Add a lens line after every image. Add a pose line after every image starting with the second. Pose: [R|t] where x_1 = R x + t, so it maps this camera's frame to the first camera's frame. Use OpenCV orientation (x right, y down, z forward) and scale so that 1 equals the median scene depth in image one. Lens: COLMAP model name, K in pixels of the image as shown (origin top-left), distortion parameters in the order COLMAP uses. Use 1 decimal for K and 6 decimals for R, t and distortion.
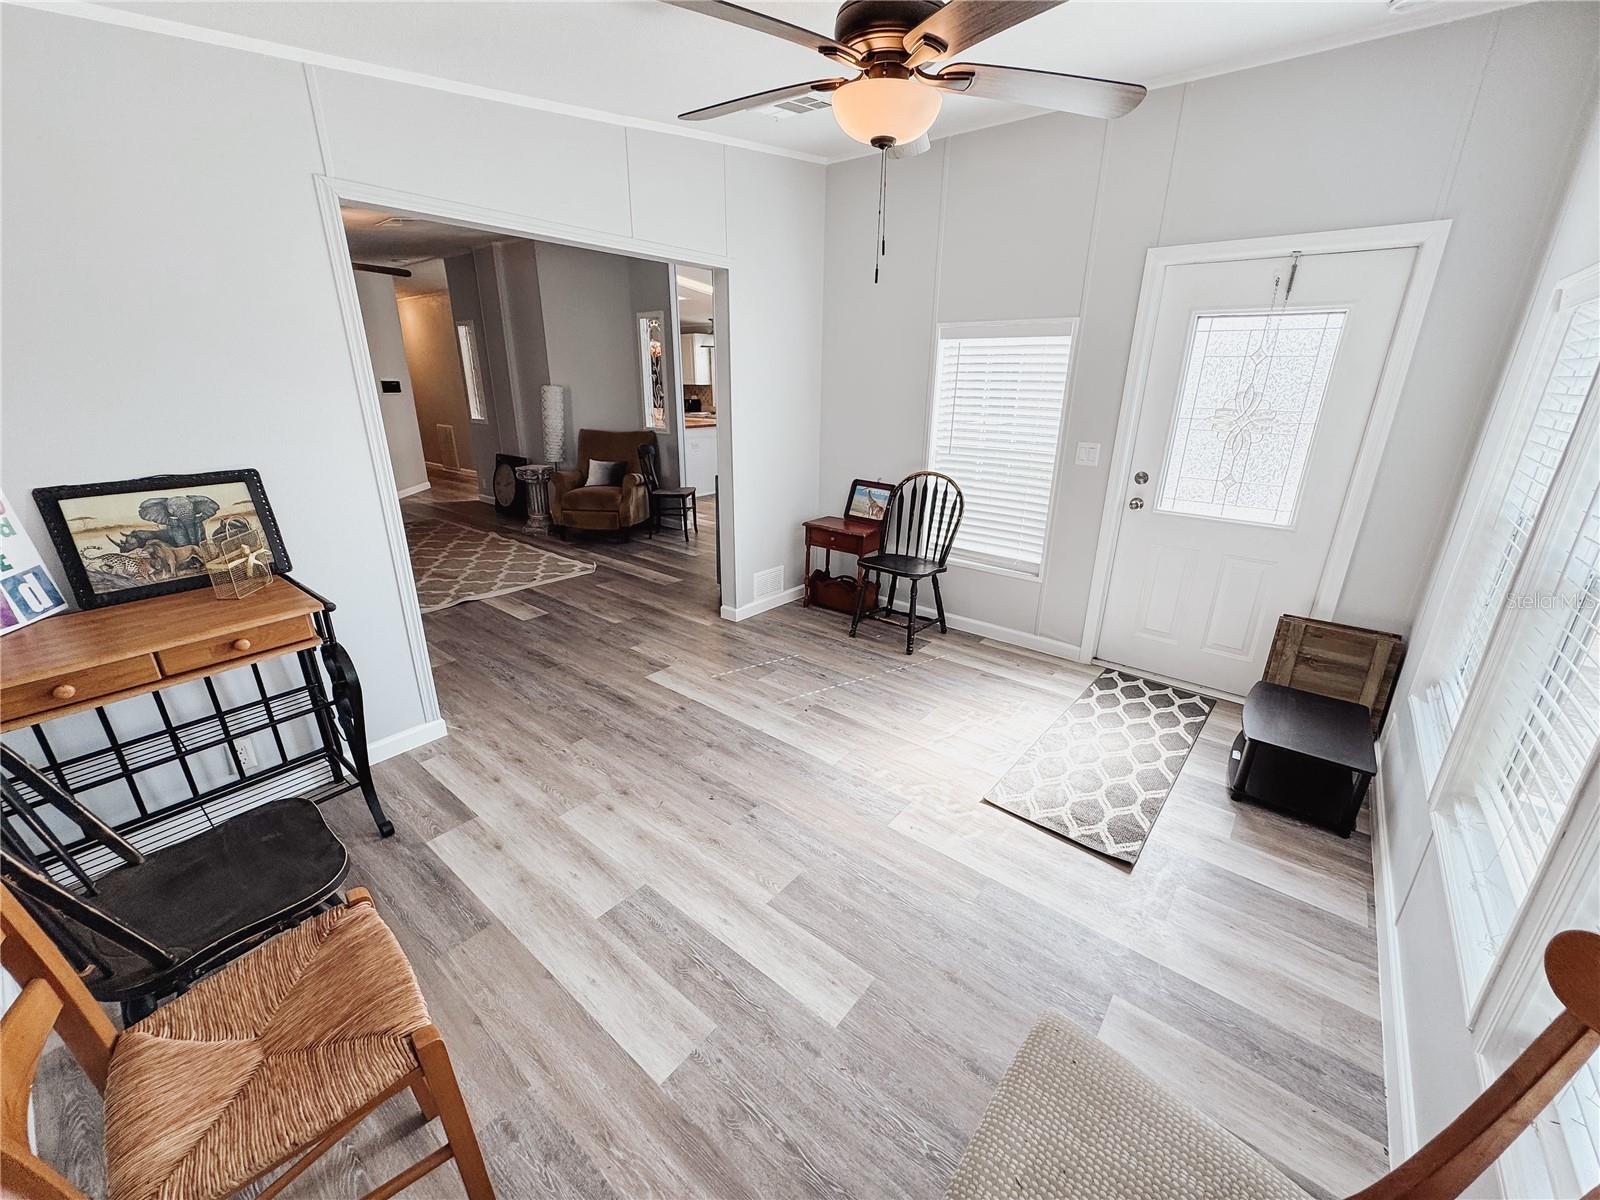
lens RADIAL K [[636.6, 0, 800.0], [0, 636.6, 600.0], [0, 0, 1]] dist [0.008088, 0.000112]
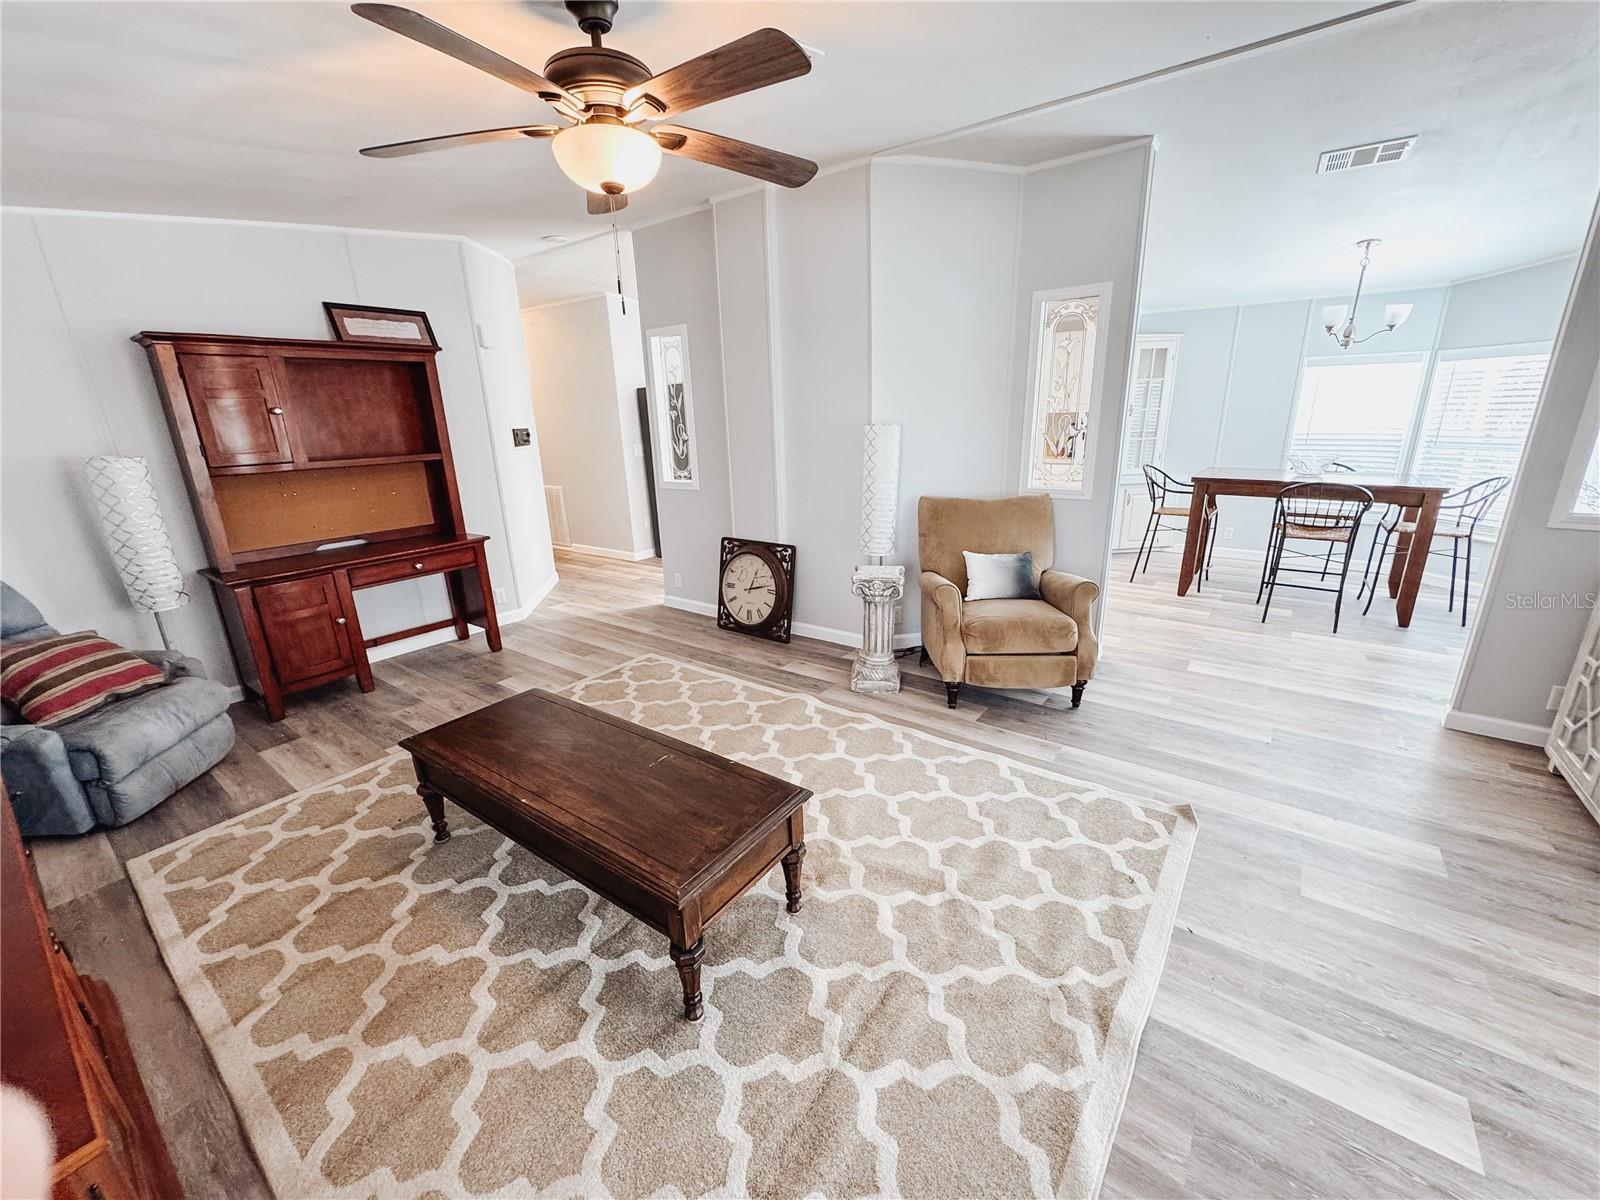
lens RADIAL K [[635.3, 0, 800.0], [0, 635.3, 600.0], [0, 0, 1]] dist [0.001170, -0.000195]
pose [[0.998040, -0.048739, 0.039254, -0.599424], [0.050397, 0.997829, -0.042405, -0.194910], [-0.037101, 0.044301, 0.998329, 0.545759]]
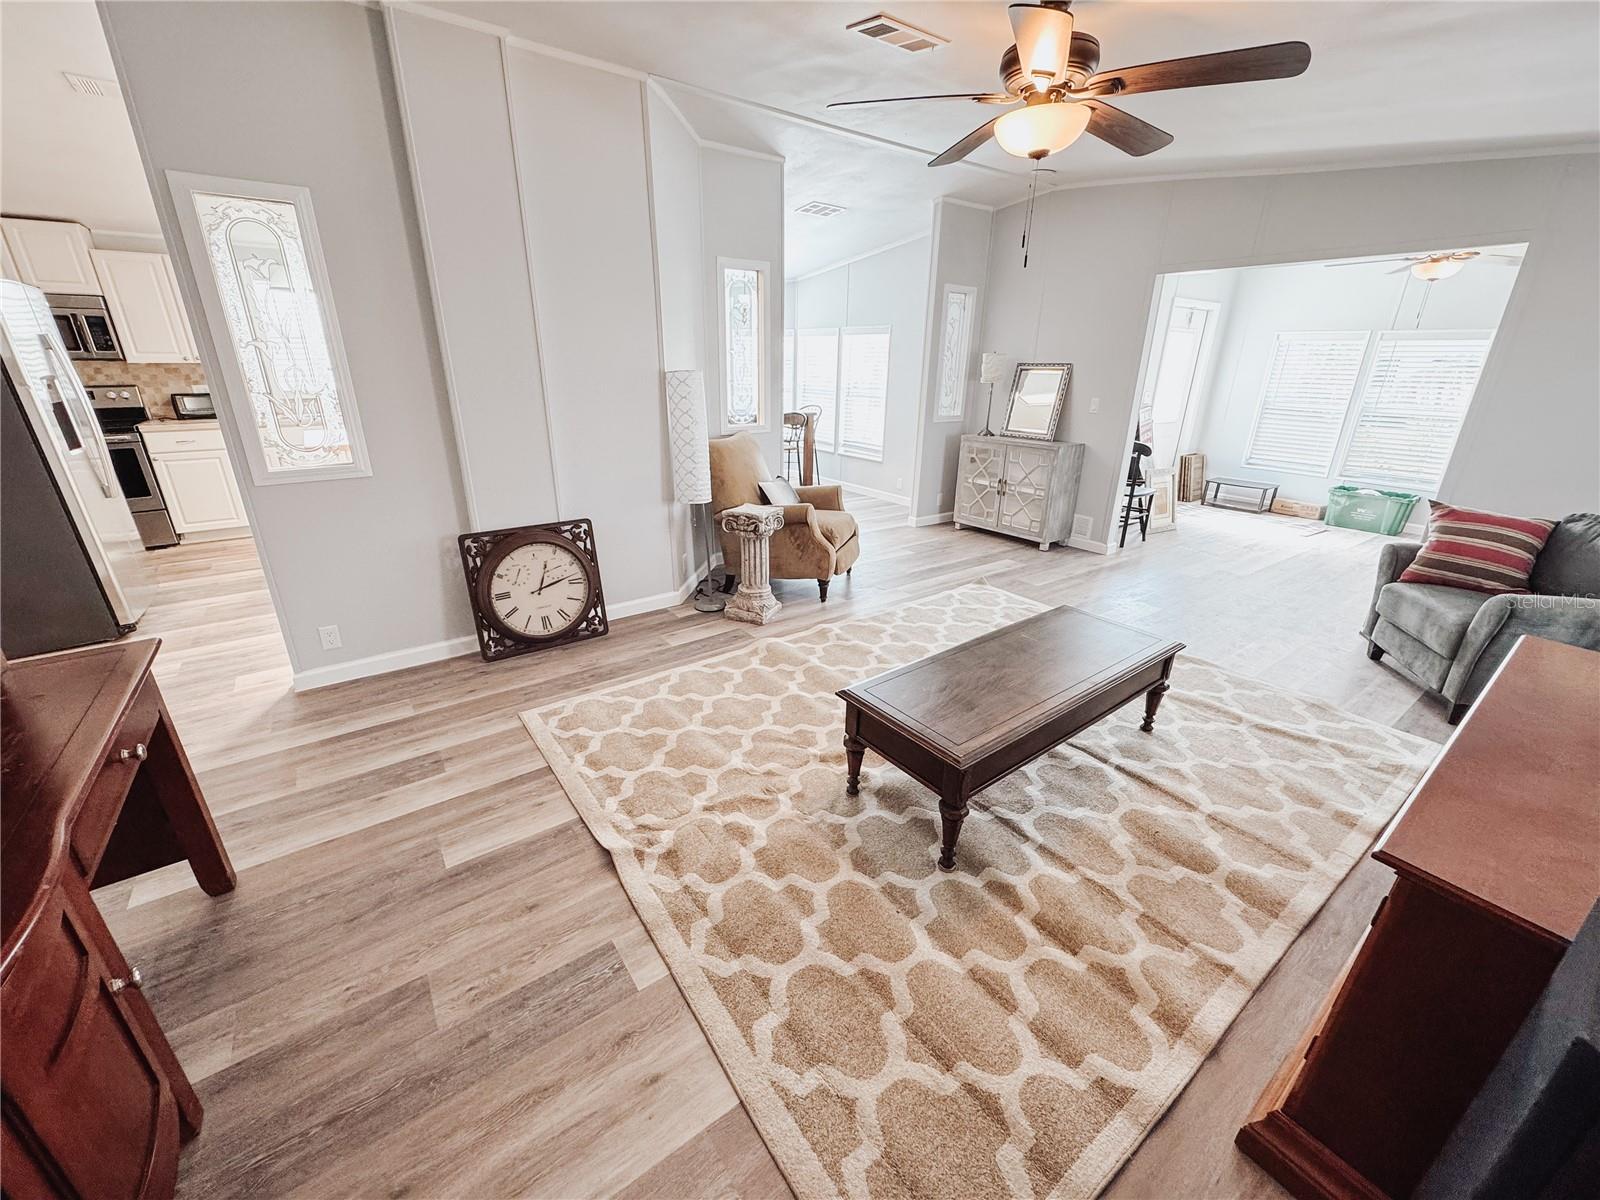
lens RADIAL K [[635.3, 0, 800.0], [0, 635.3, 600.0], [0, 0, 1]] dist [0.001170, -0.000195]
pose [[0.245976, -0.348350, 0.904515, -1.150841], [0.307105, 0.913117, 0.268148, -0.329697], [-0.919338, 0.211823, 0.331585, 0.933853]]
